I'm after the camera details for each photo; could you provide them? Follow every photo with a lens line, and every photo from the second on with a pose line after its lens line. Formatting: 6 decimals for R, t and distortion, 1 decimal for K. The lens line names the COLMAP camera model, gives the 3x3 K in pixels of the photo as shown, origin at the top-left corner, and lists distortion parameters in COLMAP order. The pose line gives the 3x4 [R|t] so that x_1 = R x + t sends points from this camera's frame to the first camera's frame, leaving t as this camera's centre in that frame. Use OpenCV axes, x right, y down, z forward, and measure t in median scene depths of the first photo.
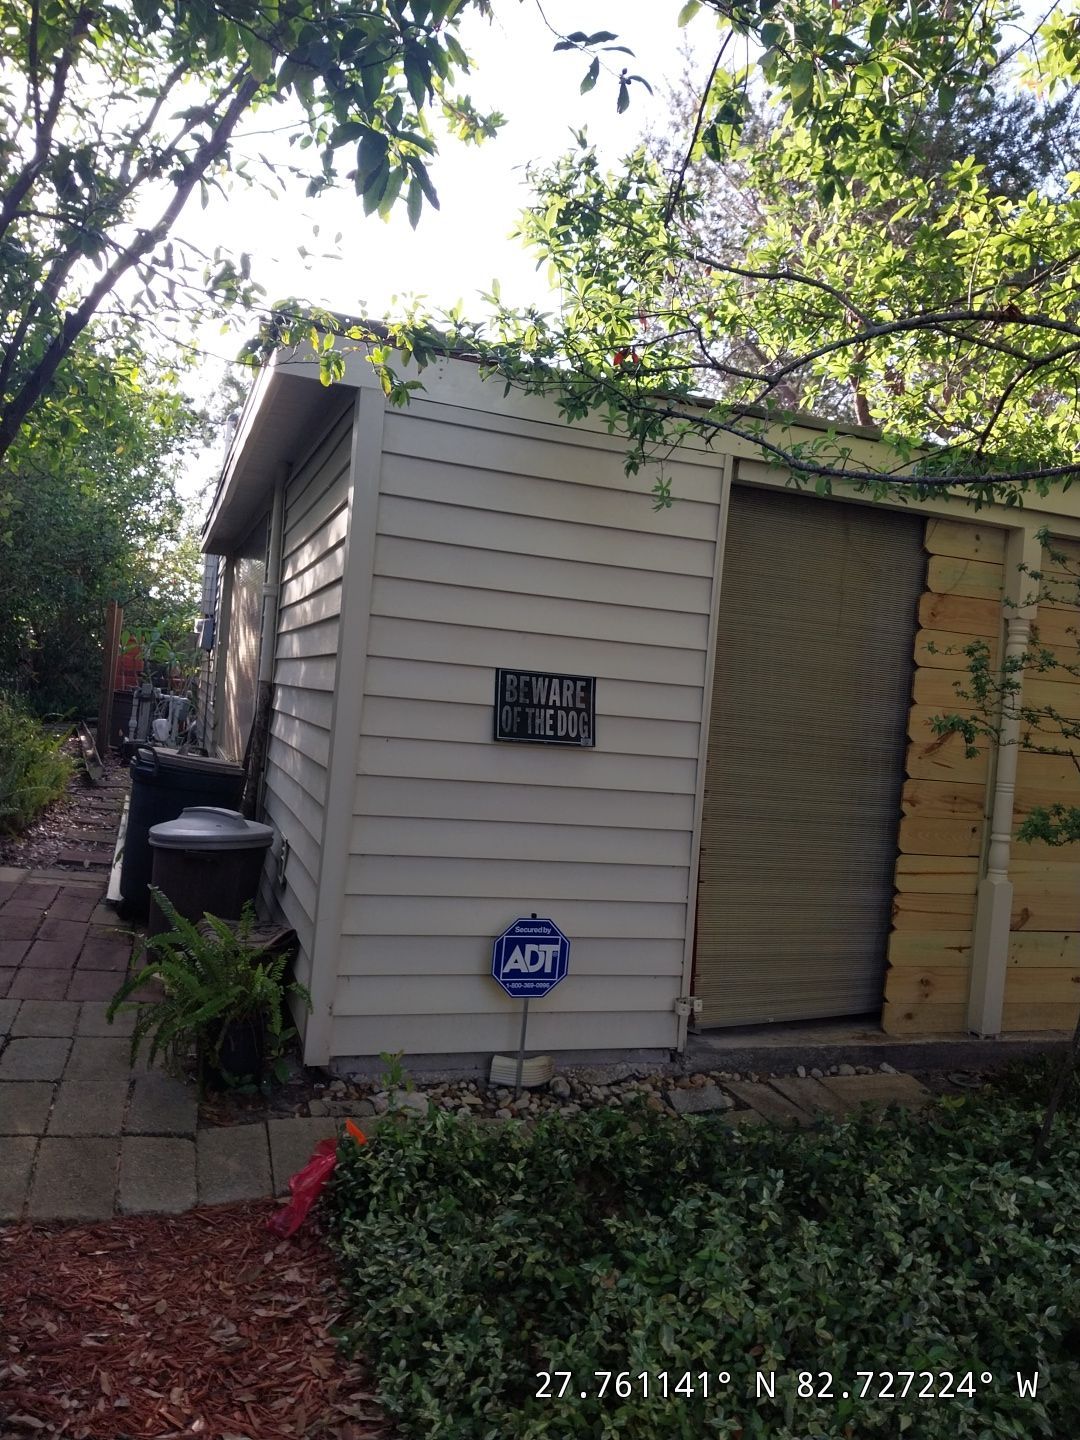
lens RADIAL K [[1128.6, 0, 540.8], [0, 1128.6, 719.7], [0, 0, 1]] dist [0.035554, -0.040215]
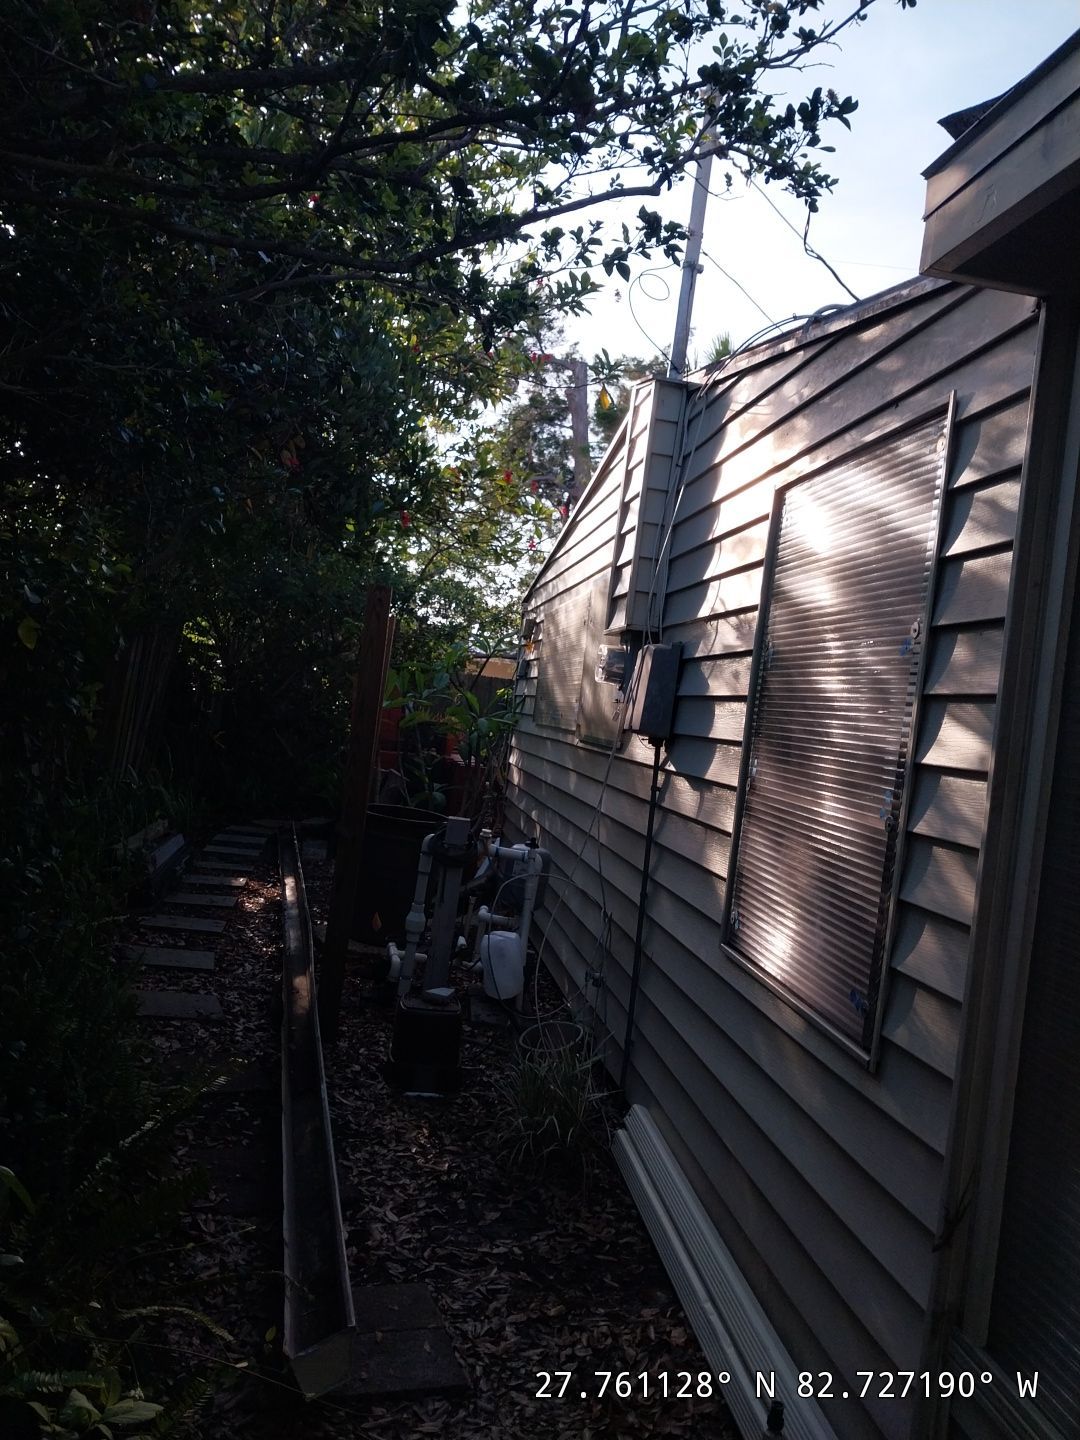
lens RADIAL K [[1128.6, 0, 540.8], [0, 1128.6, 719.7], [0, 0, 1]] dist [0.035554, -0.040215]
pose [[0.982815, 0.018983, -0.183617, -0.730478], [-0.024040, 0.999389, -0.025358, -0.154431], [0.183023, 0.029336, 0.982671, 1.856419]]
